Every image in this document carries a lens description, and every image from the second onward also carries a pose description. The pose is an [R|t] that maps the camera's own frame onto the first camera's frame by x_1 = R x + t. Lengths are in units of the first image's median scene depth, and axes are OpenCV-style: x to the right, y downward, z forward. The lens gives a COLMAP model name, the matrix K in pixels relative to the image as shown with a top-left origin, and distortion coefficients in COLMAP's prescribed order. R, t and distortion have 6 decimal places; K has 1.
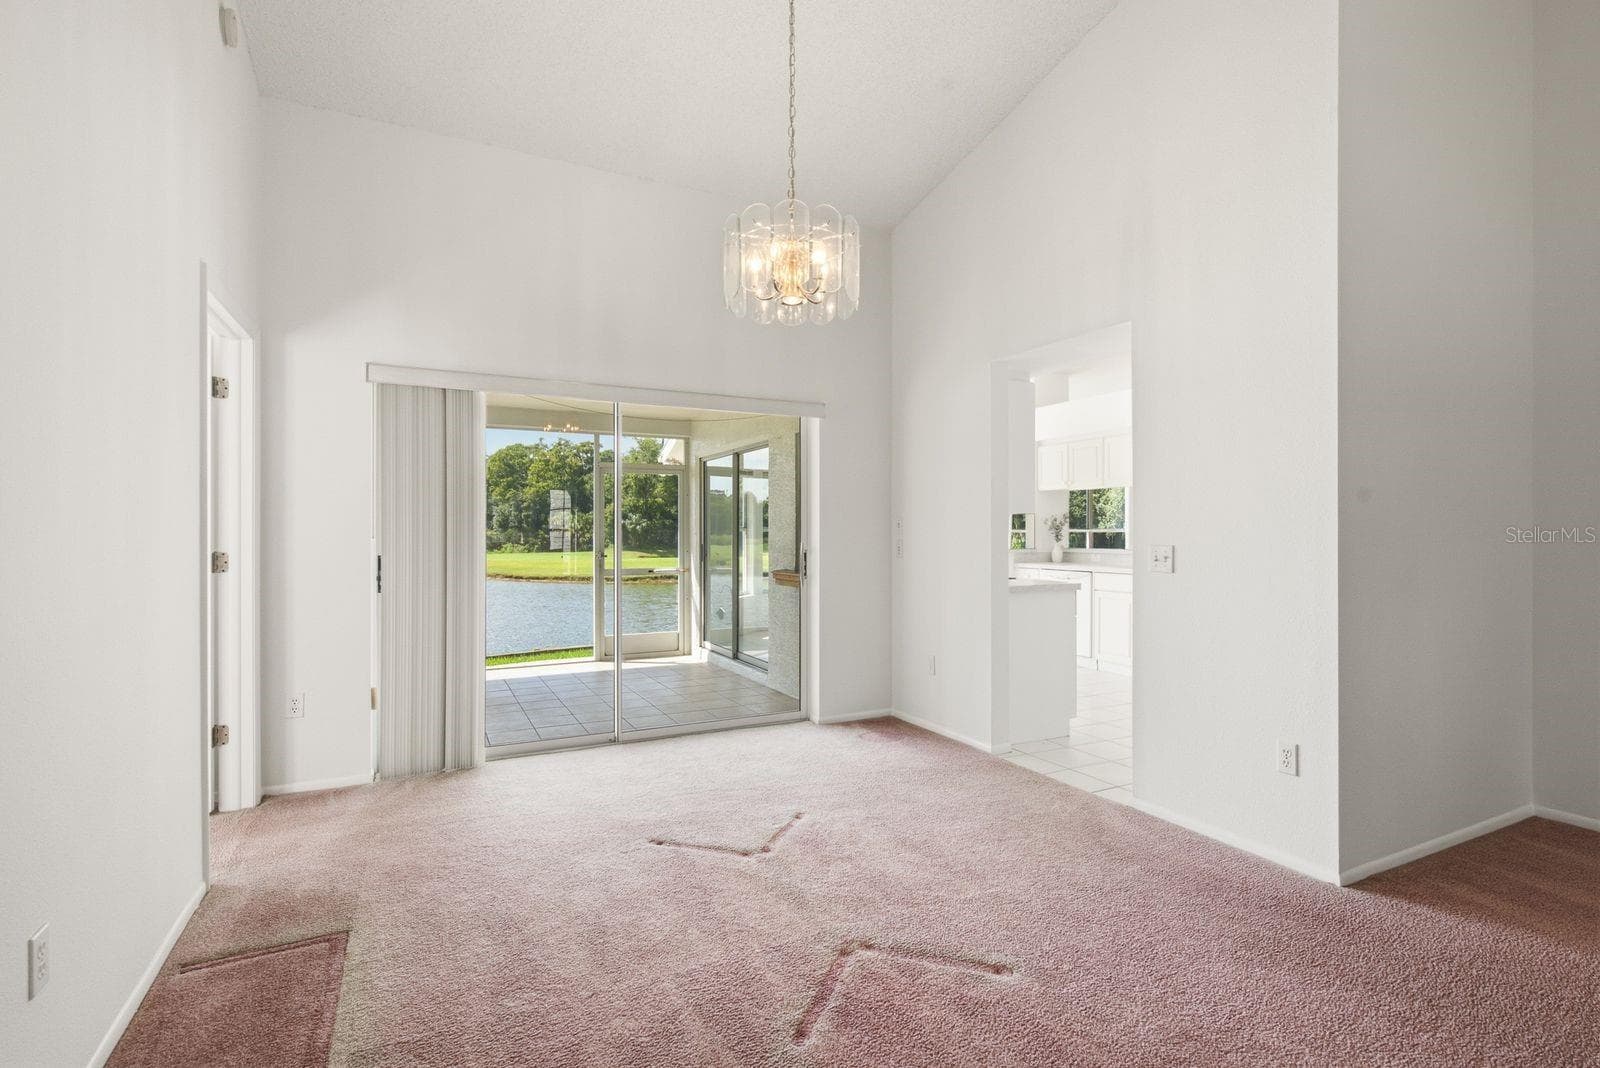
lens RADIAL K [[762.1, 0, 800.0], [0, 762.1, 534.0], [0, 0, 1]] dist [0.000846, -0.000092]
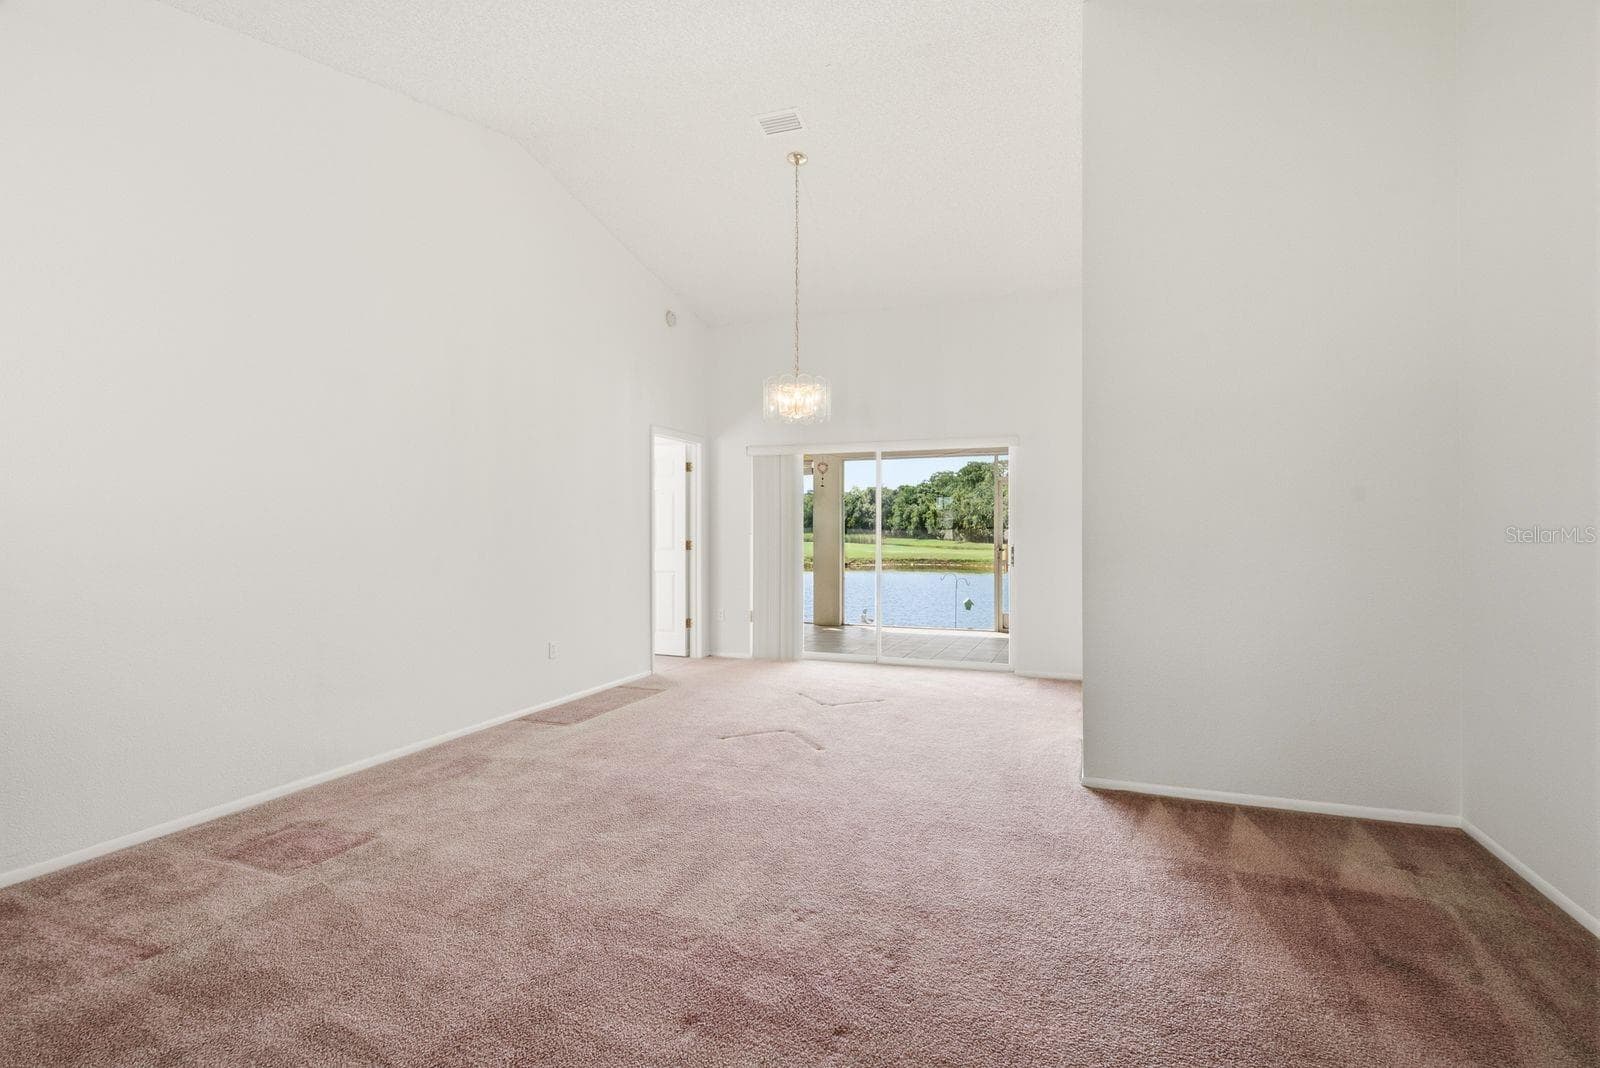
lens RADIAL K [[762.1, 0, 800.0], [0, 762.1, 534.0], [0, 0, 1]] dist [0.000846, -0.000092]
pose [[0.674399, 0.000244, -0.738367, 0.969311], [0.000952, 0.999999, 0.001199, -0.000282], [0.738366, -0.001511, 0.674398, -0.227732]]
